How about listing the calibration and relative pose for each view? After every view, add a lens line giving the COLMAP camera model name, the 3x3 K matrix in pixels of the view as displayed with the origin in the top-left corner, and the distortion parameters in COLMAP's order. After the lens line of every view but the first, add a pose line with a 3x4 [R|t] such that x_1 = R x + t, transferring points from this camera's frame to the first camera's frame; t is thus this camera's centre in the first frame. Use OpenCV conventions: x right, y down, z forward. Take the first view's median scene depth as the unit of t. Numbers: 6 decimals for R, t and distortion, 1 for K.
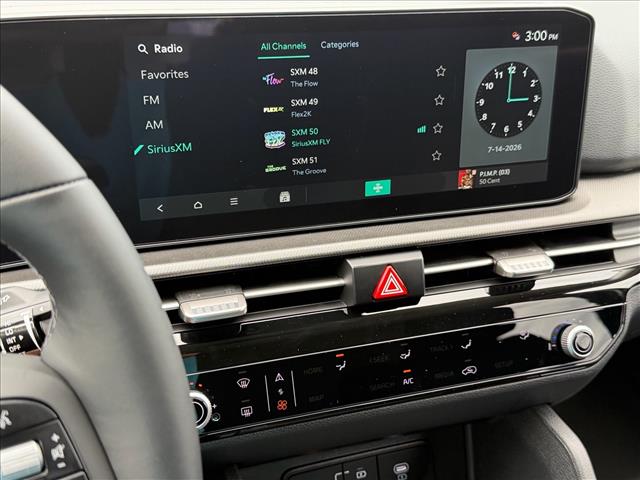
lens RADIAL K [[772.3, 0, 320.0], [0, 772.3, 240.0], [0, 0, 1]] dist [0.218283, -0.620105]
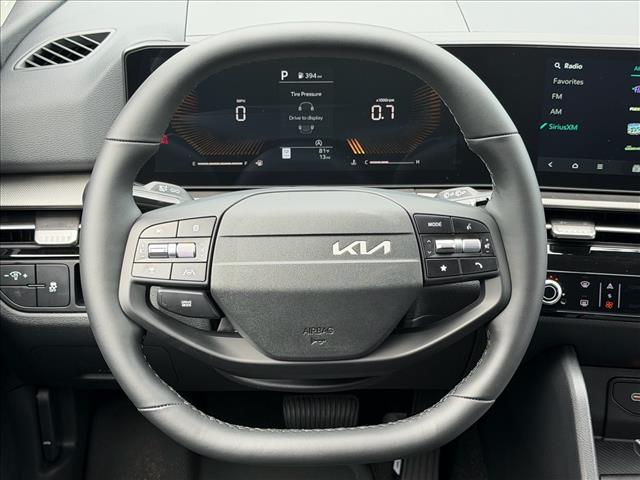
lens RADIAL K [[1130.1, 0, 320.0], [0, 1130.1, 240.0], [0, 0, 1]] dist [0.117919, 0.202466]
pose [[0.904090, 0.155718, -0.397960, 0.284040], [-0.167645, 0.985835, 0.004892, 0.161226], [0.393085, 0.062293, 0.917390, -1.166735]]
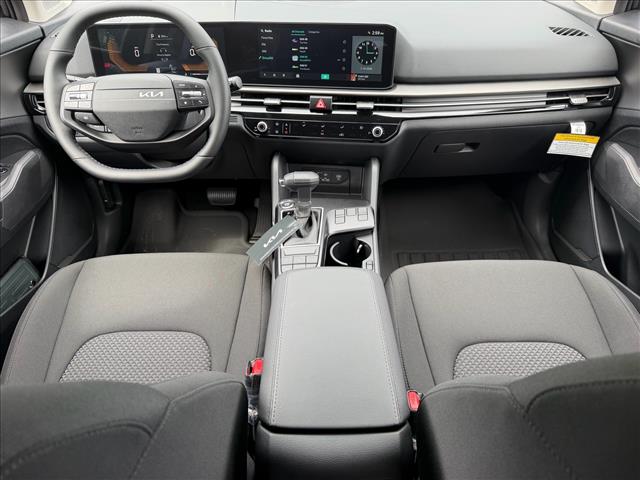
lens RADIAL K [[452.9, 0, 320.0], [0, 452.9, 240.0], [0, 0, 1]] dist [0.169063, -0.348795]
pose [[0.887640, 0.213201, -0.408217, 1.057903], [-0.163507, 0.974536, 0.153442, 0.334649], [0.430536, -0.069455, 0.899897, -0.922262]]
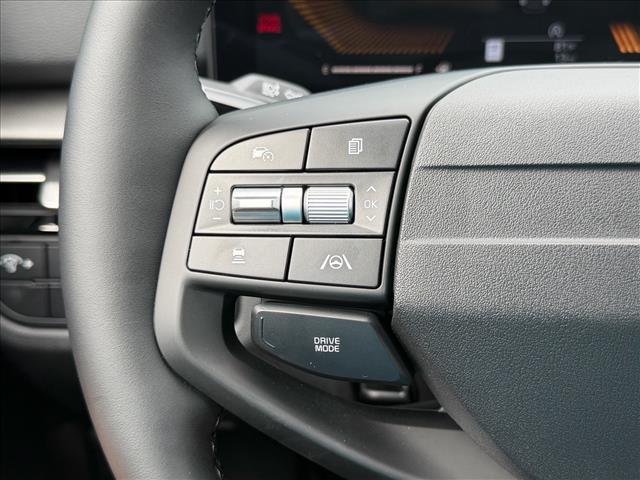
lens RADIAL K [[855.4, 0, 320.0], [0, 855.4, 240.0], [0, 0, 1]] dist [0.065752, -0.046229]
pose [[0.868385, 0.170452, -0.465675, -0.341067], [-0.184875, 0.982649, 0.014930, 0.231382], [0.460140, 0.073127, 0.884830, -0.125406]]
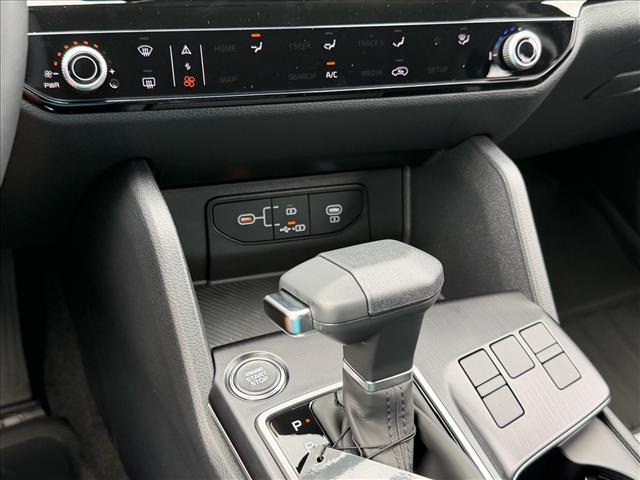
lens RADIAL K [[772.3, 0, 320.0], [0, 772.3, 240.0], [0, 0, 1]] dist [0.218283, -0.620105]
pose [[0.999163, 0.040587, 0.005001, 0.102013], [-0.040894, 0.992133, 0.118317, 0.265200], [-0.000160, -0.118422, 0.992963, 0.057840]]
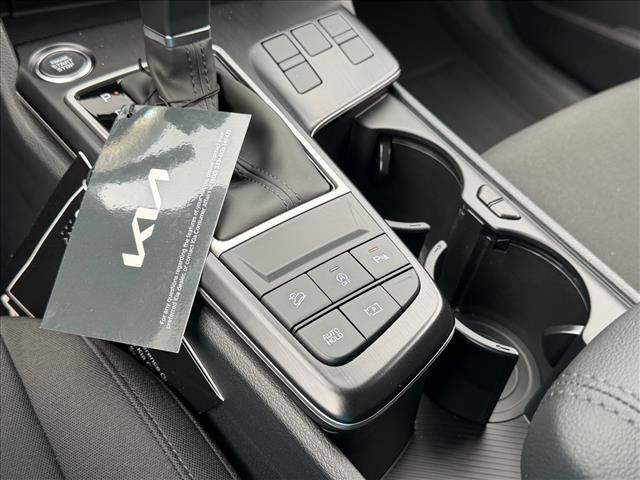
lens RADIAL K [[772.3, 0, 320.0], [0, 772.3, 240.0], [0, 0, 1]] dist [0.218283, -0.620105]
pose [[0.980089, -0.065928, 0.187295, 0.145730], [0.005938, 0.952579, 0.304232, 0.436874], [-0.198471, -0.297063, 0.934004, -0.040267]]
